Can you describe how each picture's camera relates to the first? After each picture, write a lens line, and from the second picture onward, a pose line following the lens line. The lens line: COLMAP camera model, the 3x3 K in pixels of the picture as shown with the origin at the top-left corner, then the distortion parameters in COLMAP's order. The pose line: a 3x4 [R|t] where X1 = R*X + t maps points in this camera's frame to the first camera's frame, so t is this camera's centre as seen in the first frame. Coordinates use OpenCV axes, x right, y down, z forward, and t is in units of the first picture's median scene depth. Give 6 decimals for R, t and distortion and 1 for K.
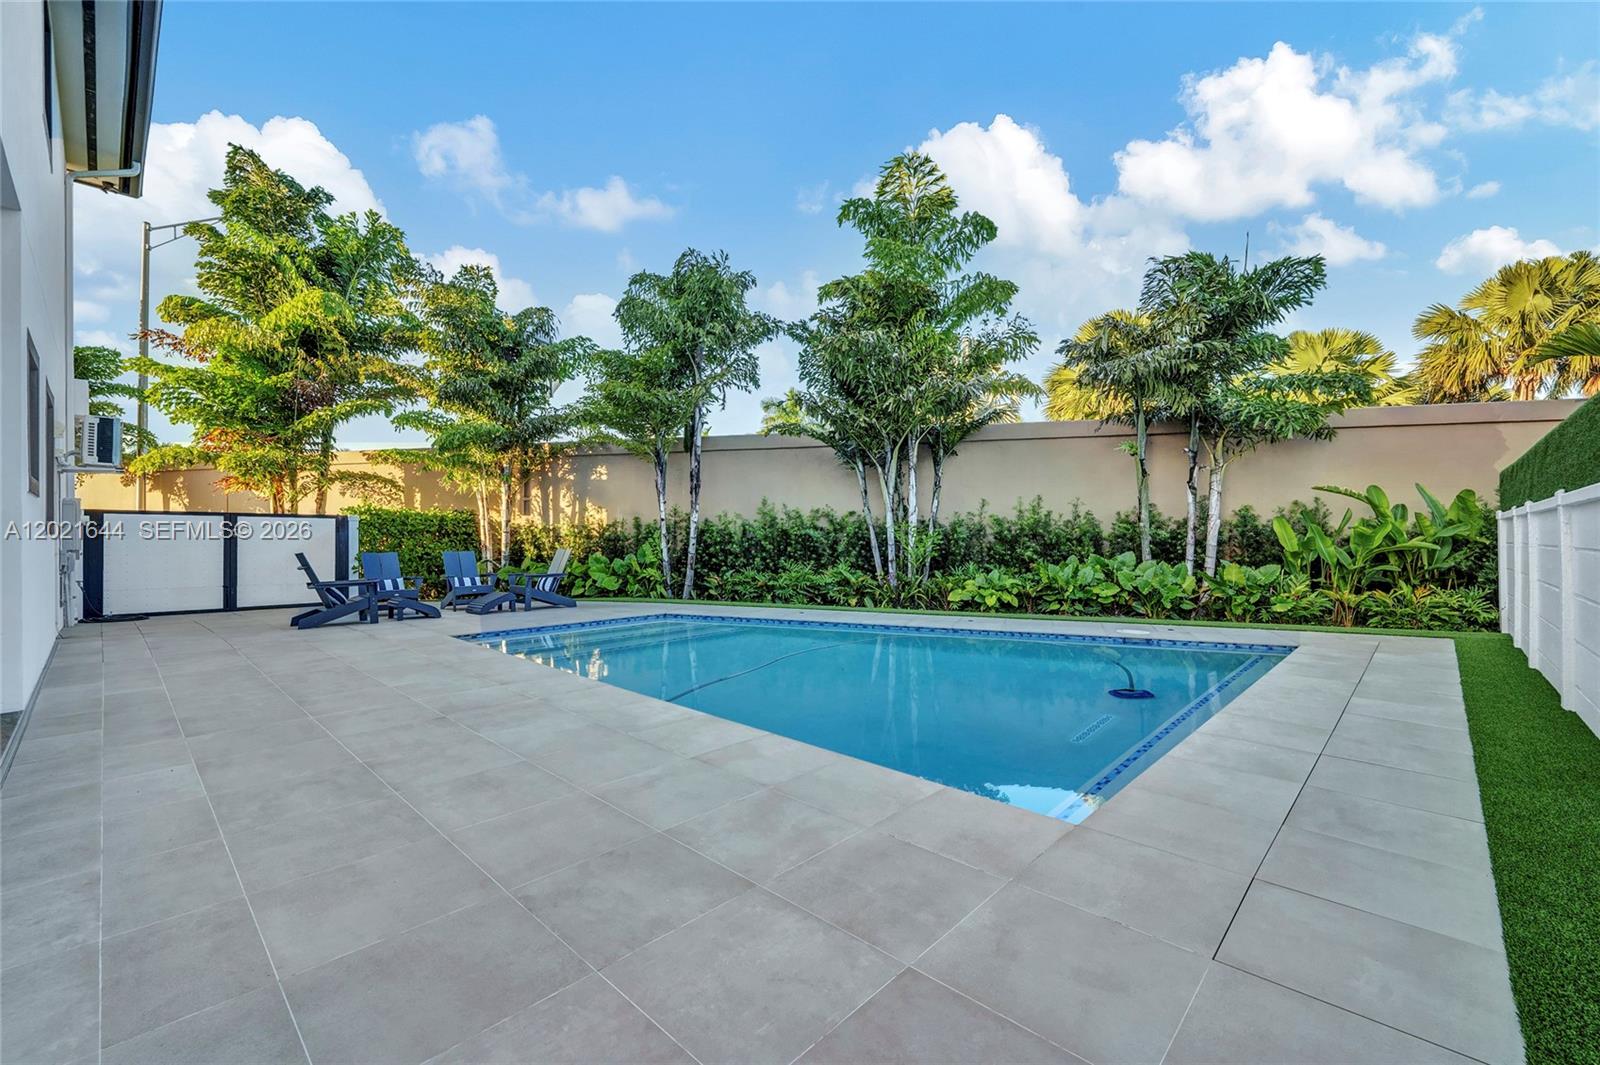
lens RADIAL K [[663.5, 0, 795.7], [0, 663.5, 533.5], [0, 0, 1]] dist [-0.000243, 0.000082]
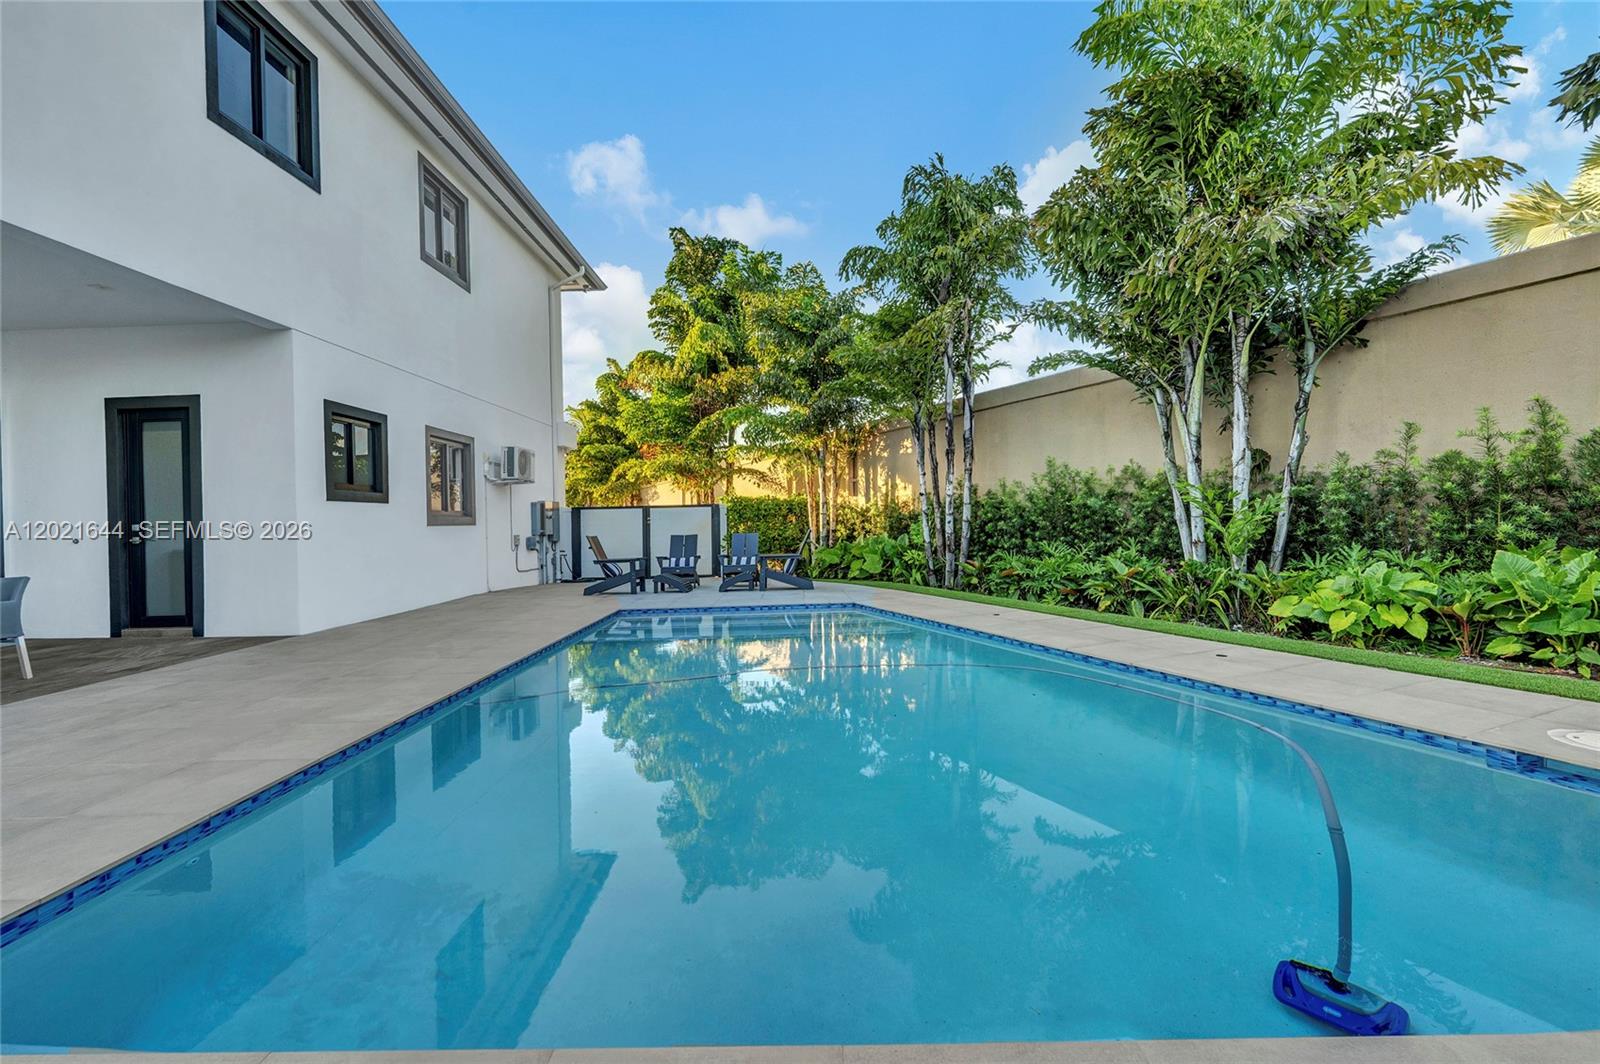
lens RADIAL K [[659.9, 0, 802.2], [0, 659.9, 525.3], [0, 0, 1]] dist [-0.001083, 0.000003]
pose [[0.688908, -0.015355, -0.724687, 0.327152], [0.029415, 0.999544, 0.006784, 0.009923], [0.724252, -0.025990, 0.689045, 0.305261]]
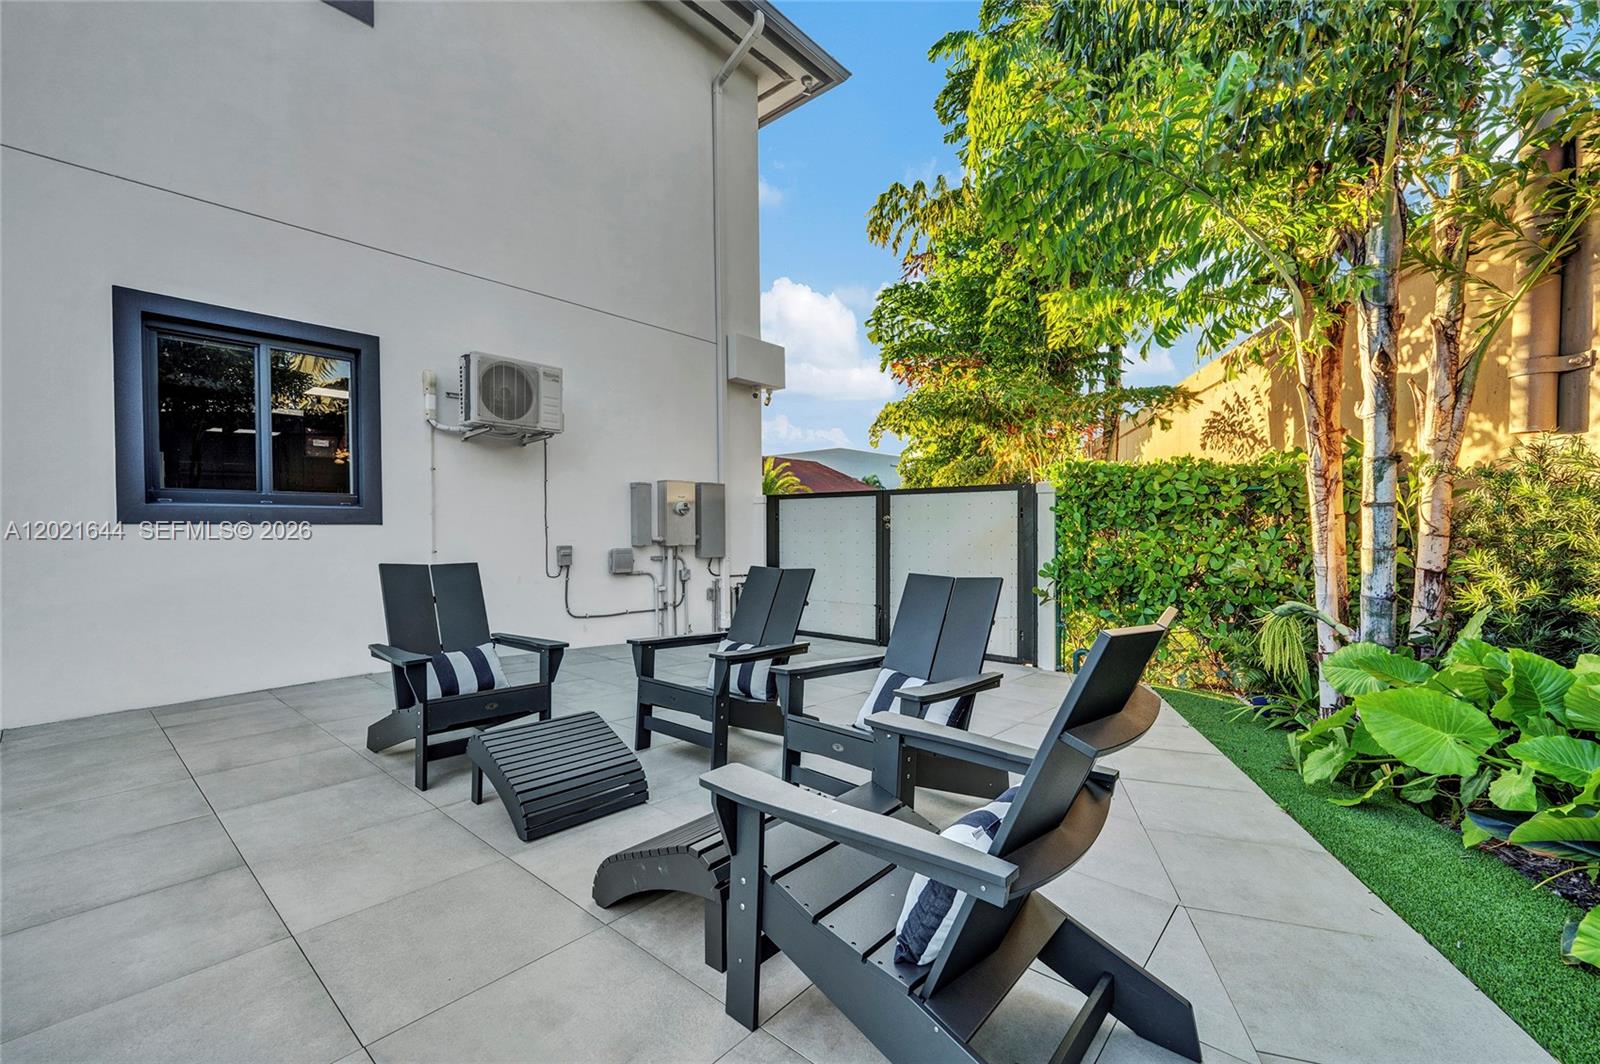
lens RADIAL K [[668.4, 0, 800.7], [0, 668.4, 526.8], [0, 0, 1]] dist [-0.000738, -0.000020]
pose [[0.050245, -0.003920, -0.998729, -0.226601], [0.007012, 0.999969, -0.003572, 0.006769], [0.998712, -0.006824, 0.050271, 0.882432]]
